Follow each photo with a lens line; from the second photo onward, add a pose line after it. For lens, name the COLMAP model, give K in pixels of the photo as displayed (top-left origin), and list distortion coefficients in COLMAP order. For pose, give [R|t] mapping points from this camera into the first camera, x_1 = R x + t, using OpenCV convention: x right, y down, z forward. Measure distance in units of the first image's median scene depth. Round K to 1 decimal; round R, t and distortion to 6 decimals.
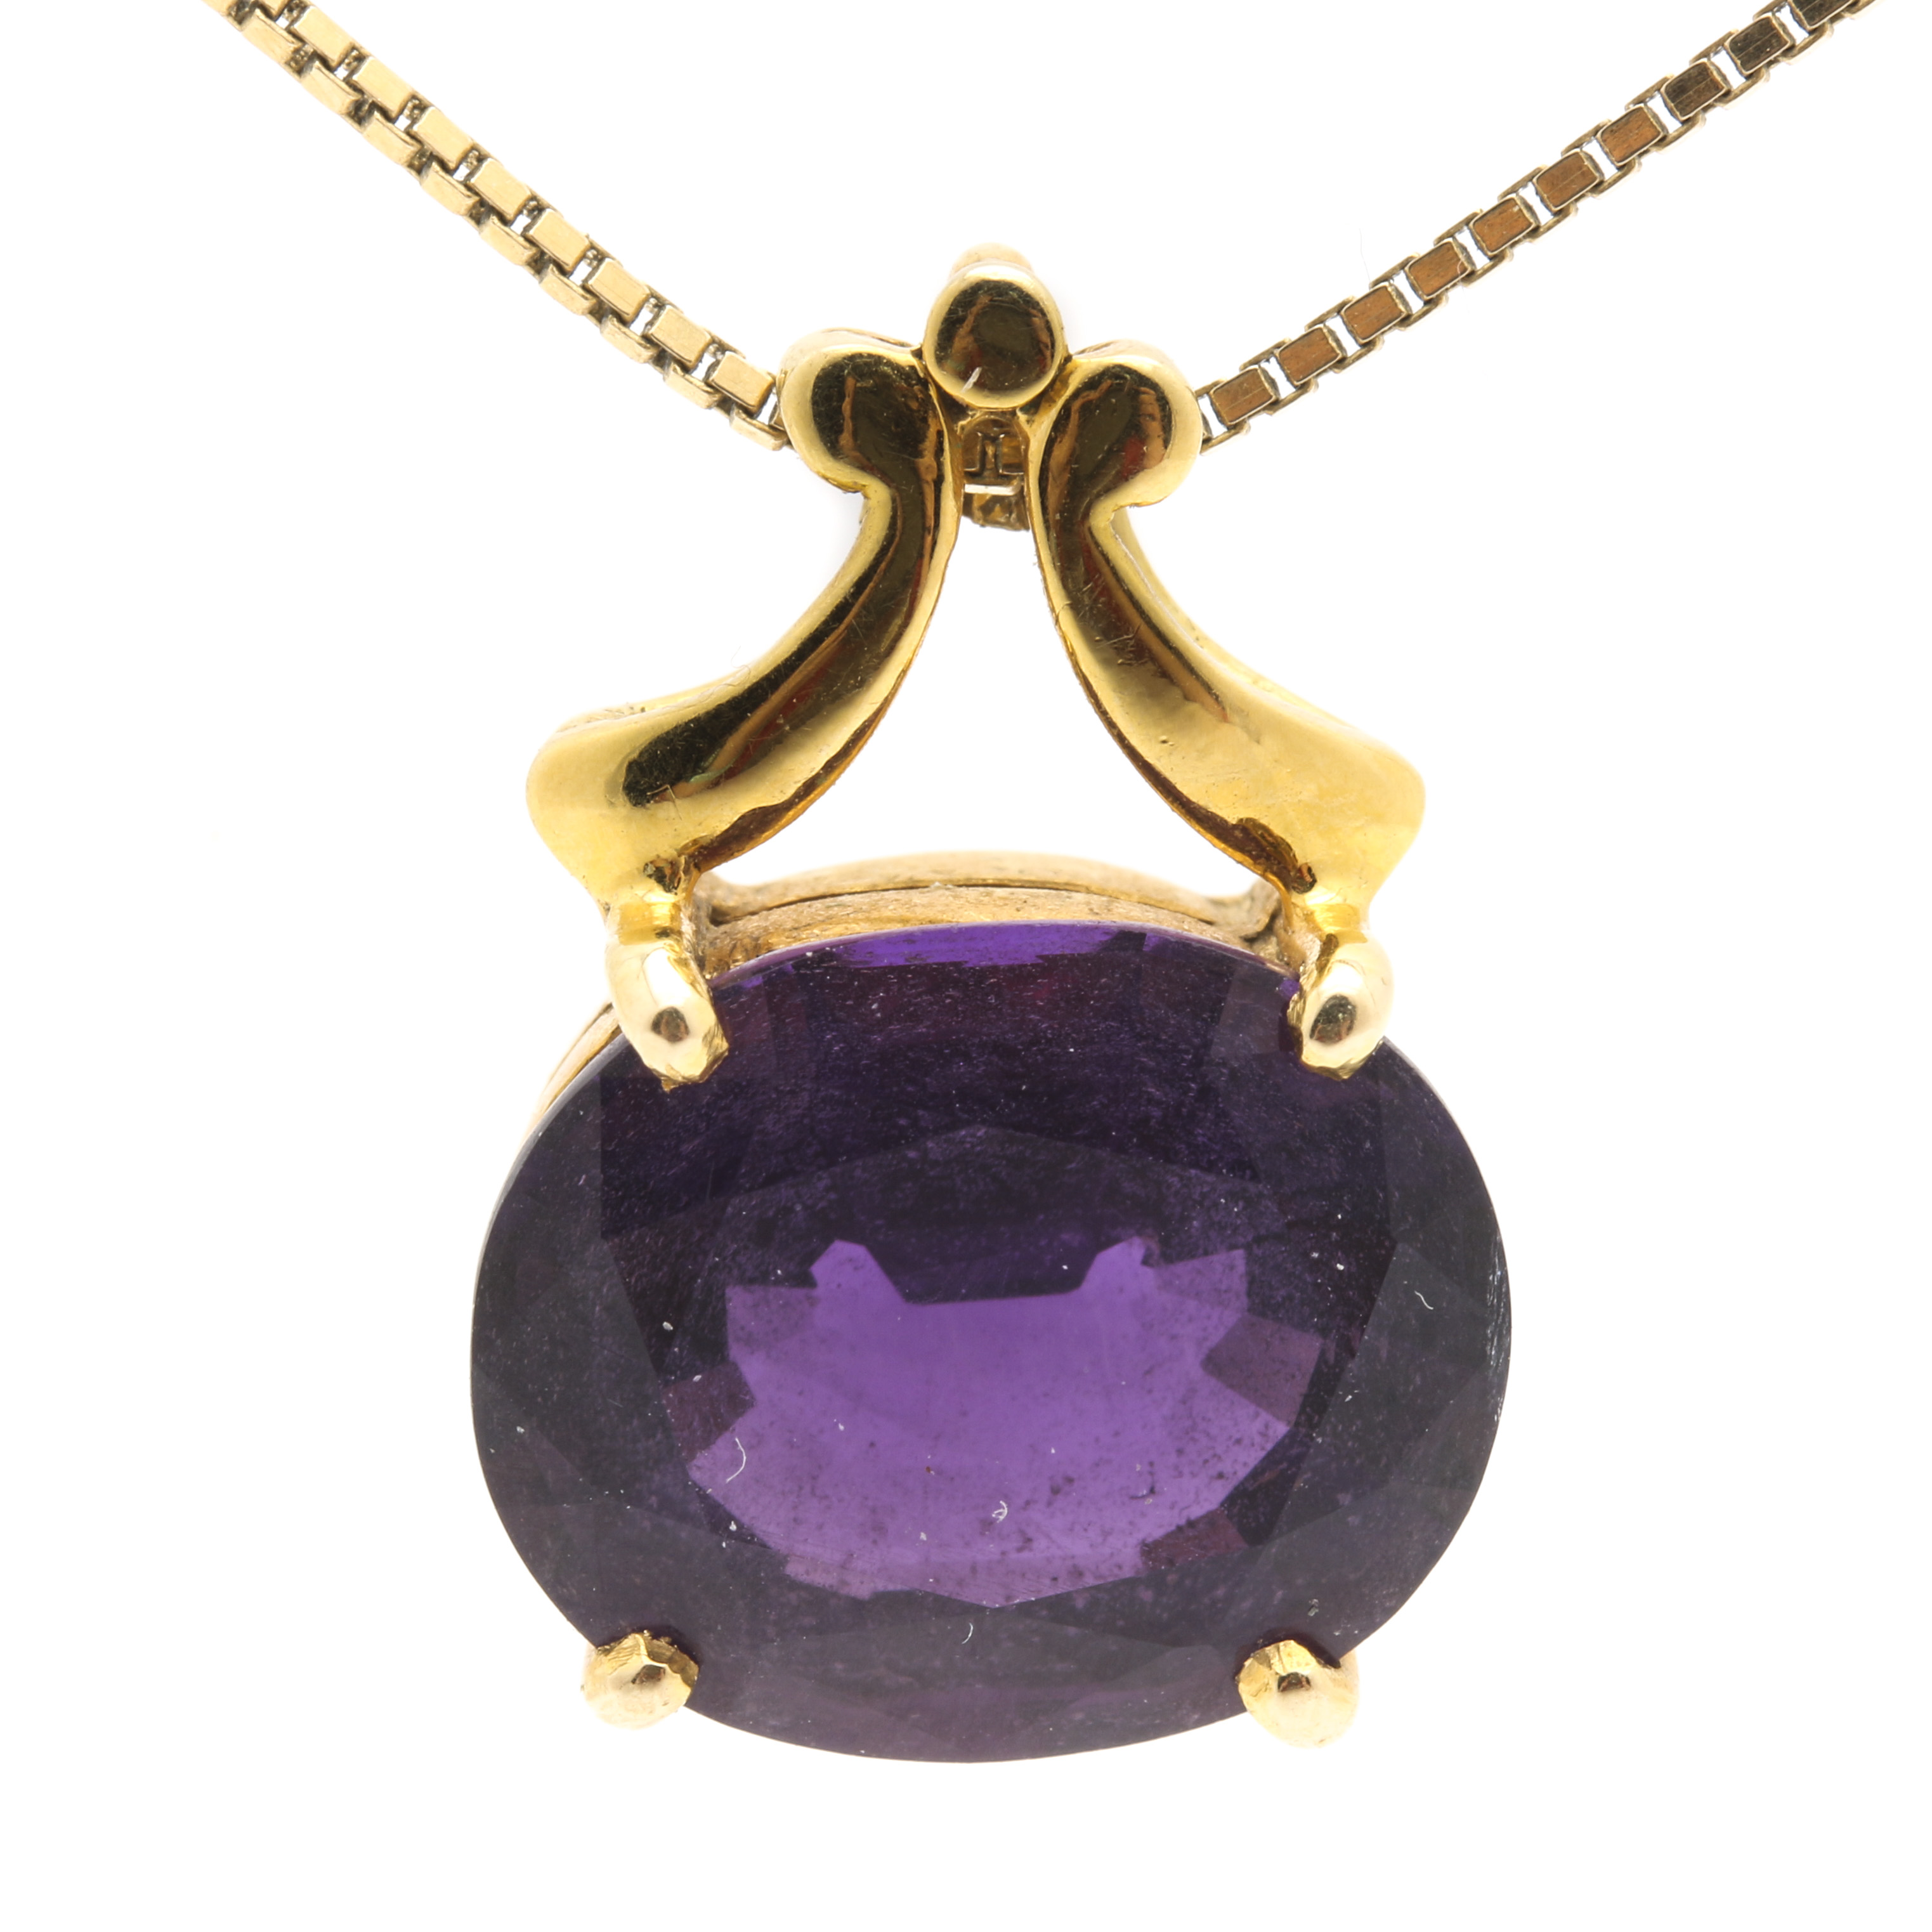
lens RADIAL K [[11604.4, 0, 968.3], [0, 11604.4, 966.1], [0, 0, 1]] dist [-0.057762, 0.000000]
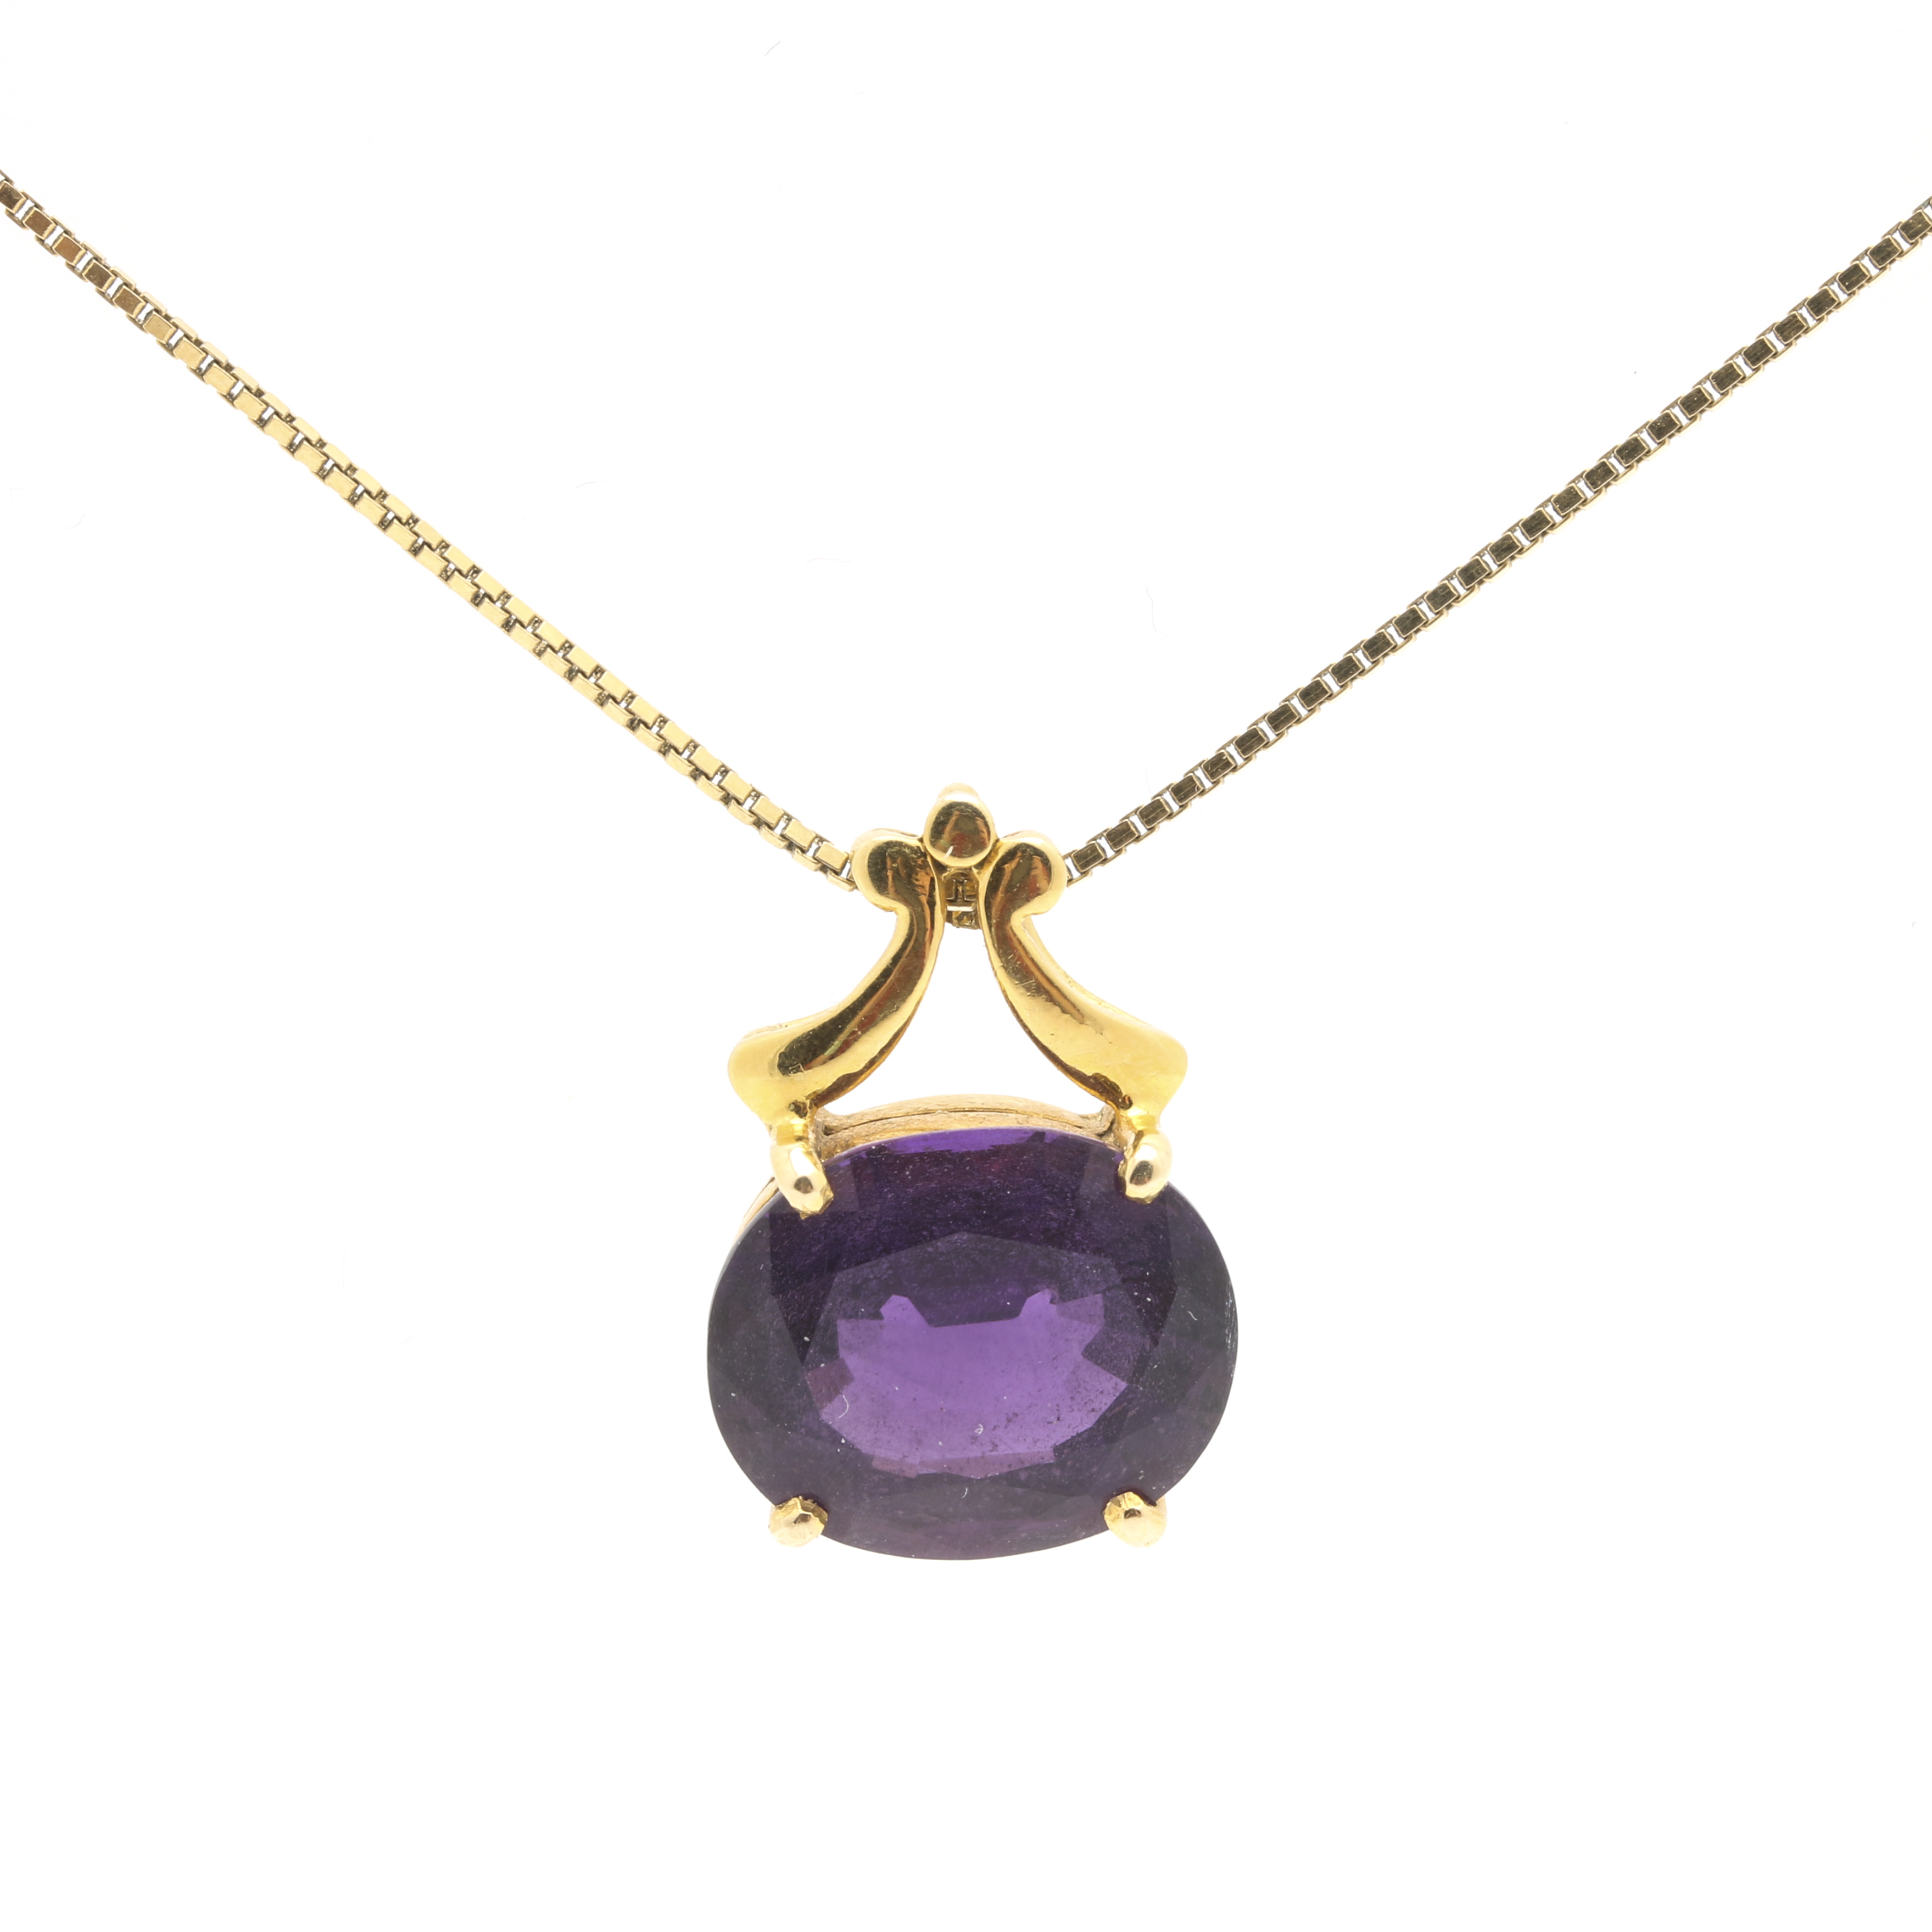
lens RADIAL K [[11604.4, 0, 964.2], [0, 11604.4, 964.7], [0, 0, 1]] dist [-0.057762, 0.000000]
pose [[0.999561, -0.027974, -0.009777, 0.021439], [0.027838, 0.999518, -0.013735, -0.004630], [0.010156, 0.013457, 0.999858, -0.957616]]
